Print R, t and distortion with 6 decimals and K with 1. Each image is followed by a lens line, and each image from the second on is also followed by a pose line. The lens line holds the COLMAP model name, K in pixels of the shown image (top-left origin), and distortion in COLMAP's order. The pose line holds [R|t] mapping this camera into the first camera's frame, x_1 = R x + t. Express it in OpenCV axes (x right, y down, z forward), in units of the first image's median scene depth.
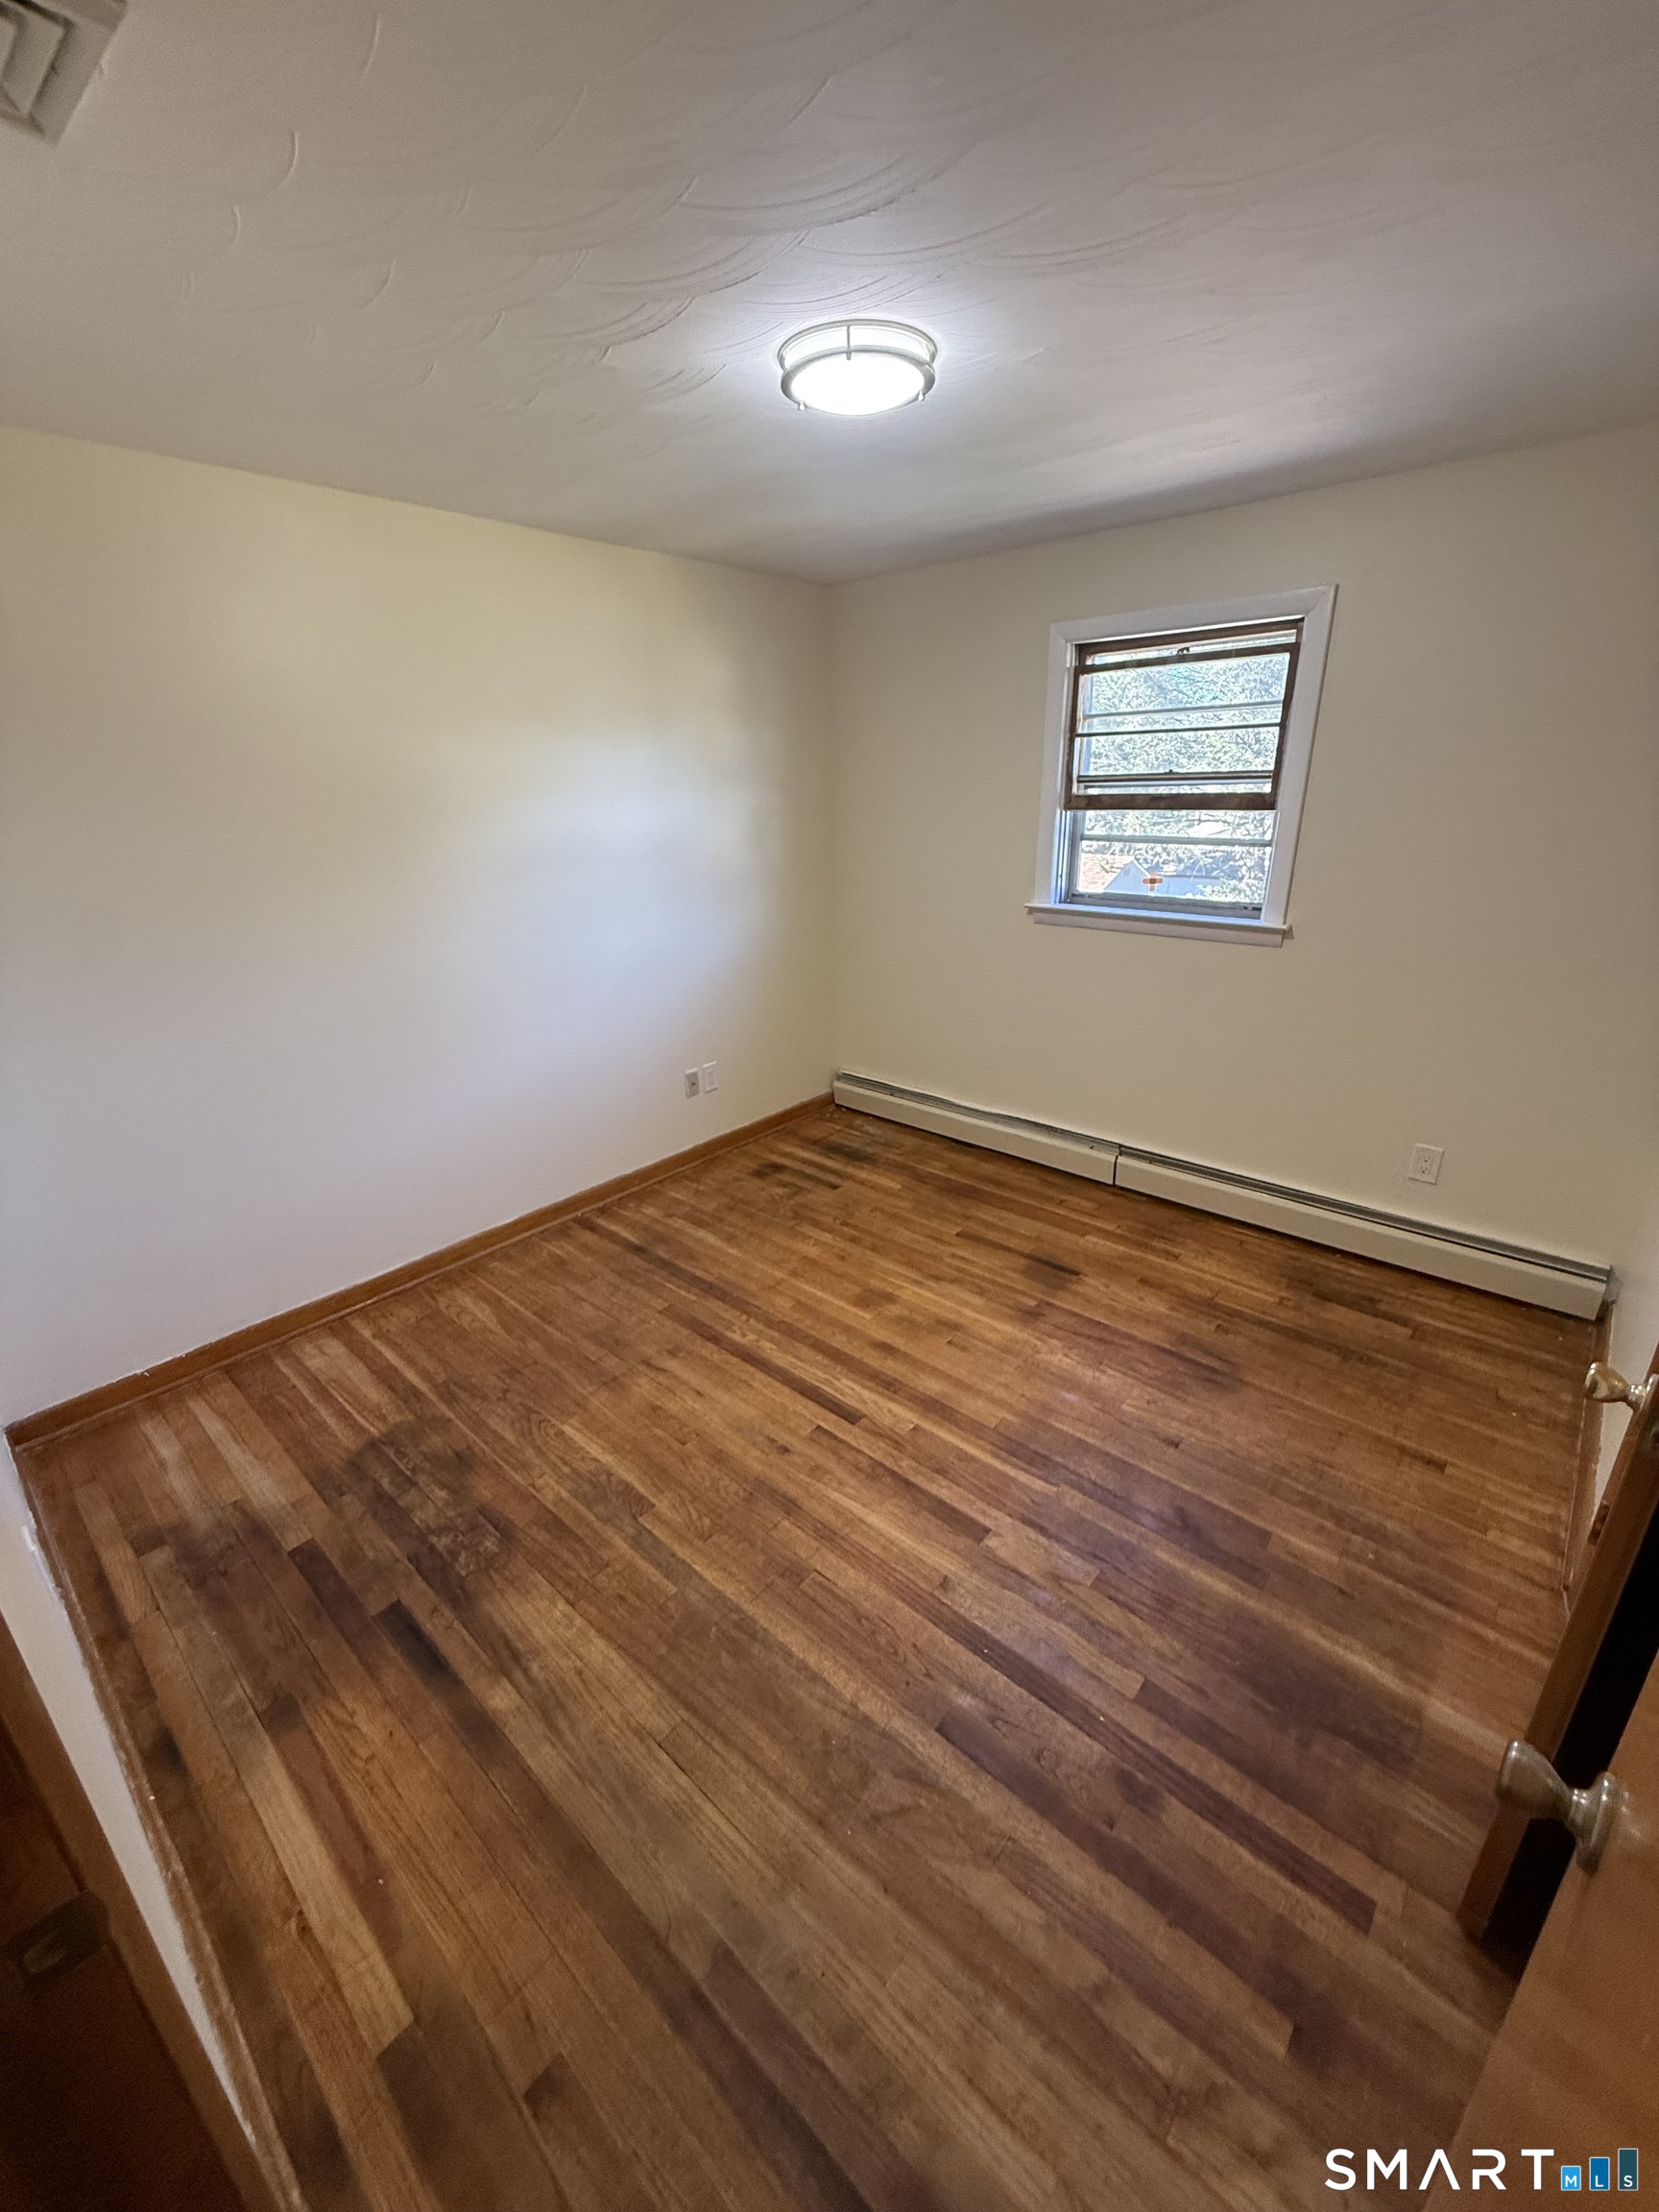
lens RADIAL K [[884.4, 0, 831.2], [0, 884.4, 1097.3], [0, 0, 1]] dist [0.000905, 0.000539]
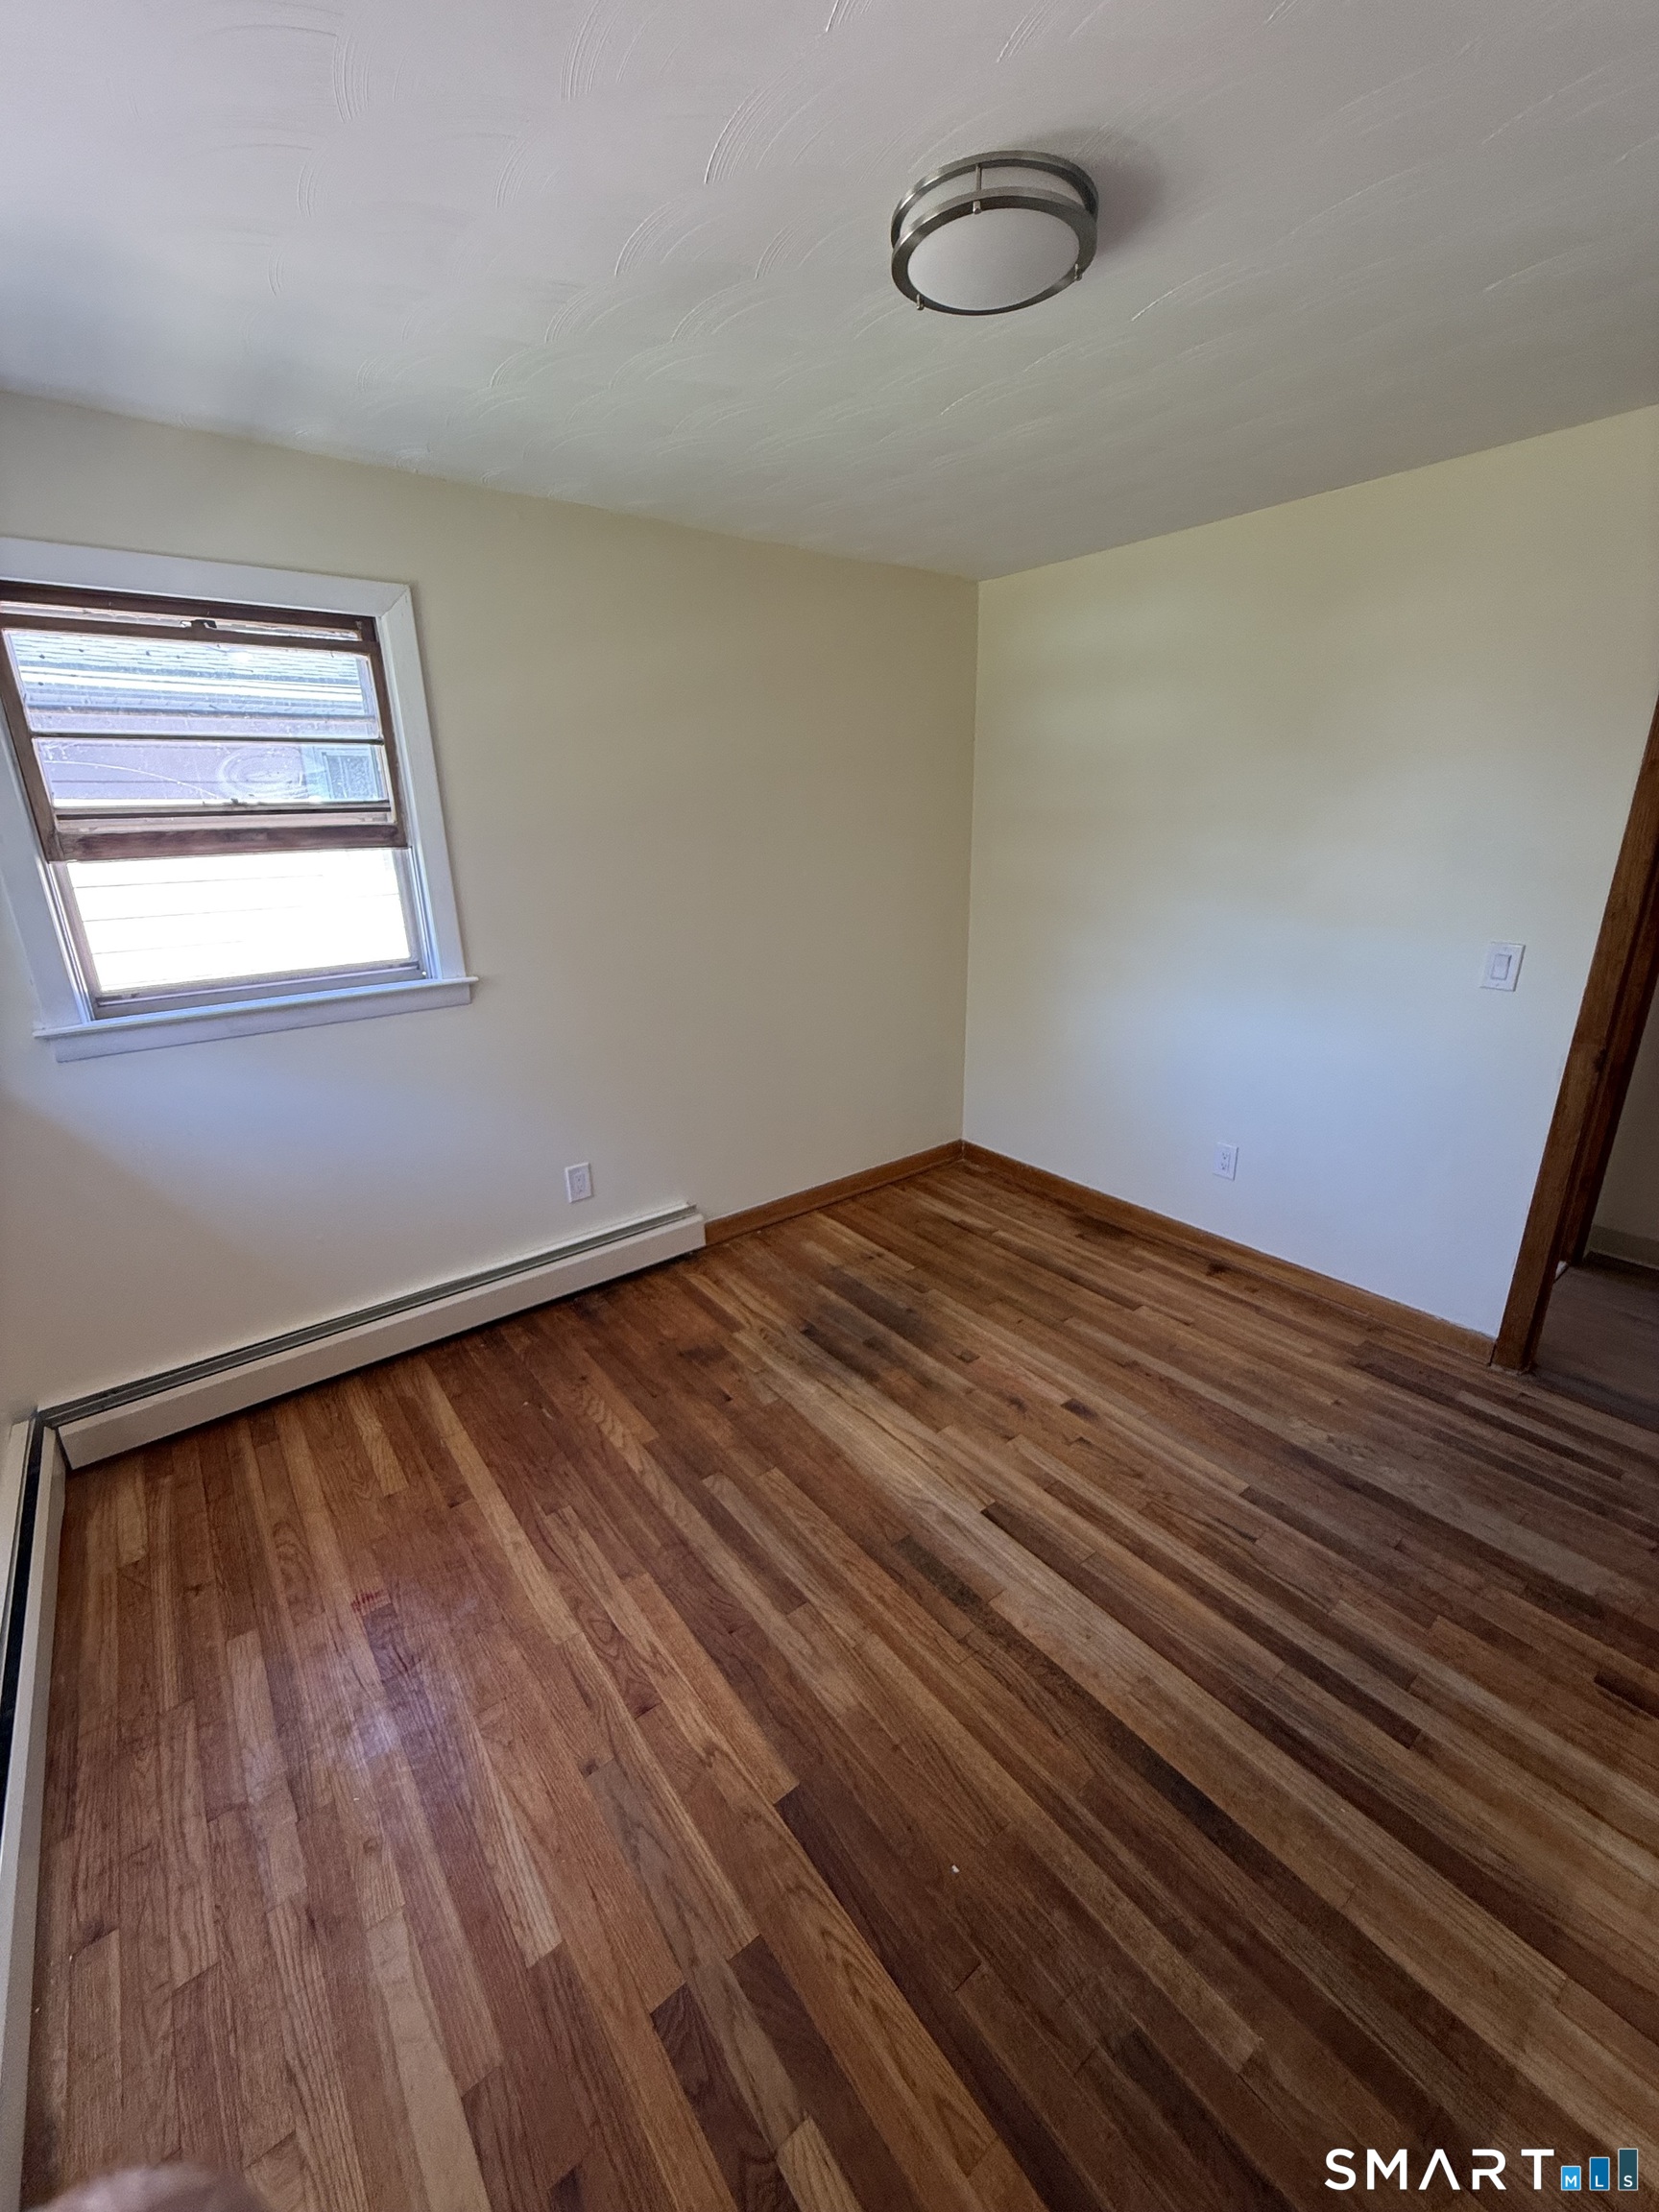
lens RADIAL K [[893.1, 0, 836.5], [0, 893.1, 1095.3], [0, 0, 1]] dist [0.000539, 0.000768]
pose [[0.183926, -0.276234, 0.943327, -0.271080], [0.356916, 0.912965, 0.197754, -0.135258], [-0.915851, 0.300316, 0.266510, 0.481470]]
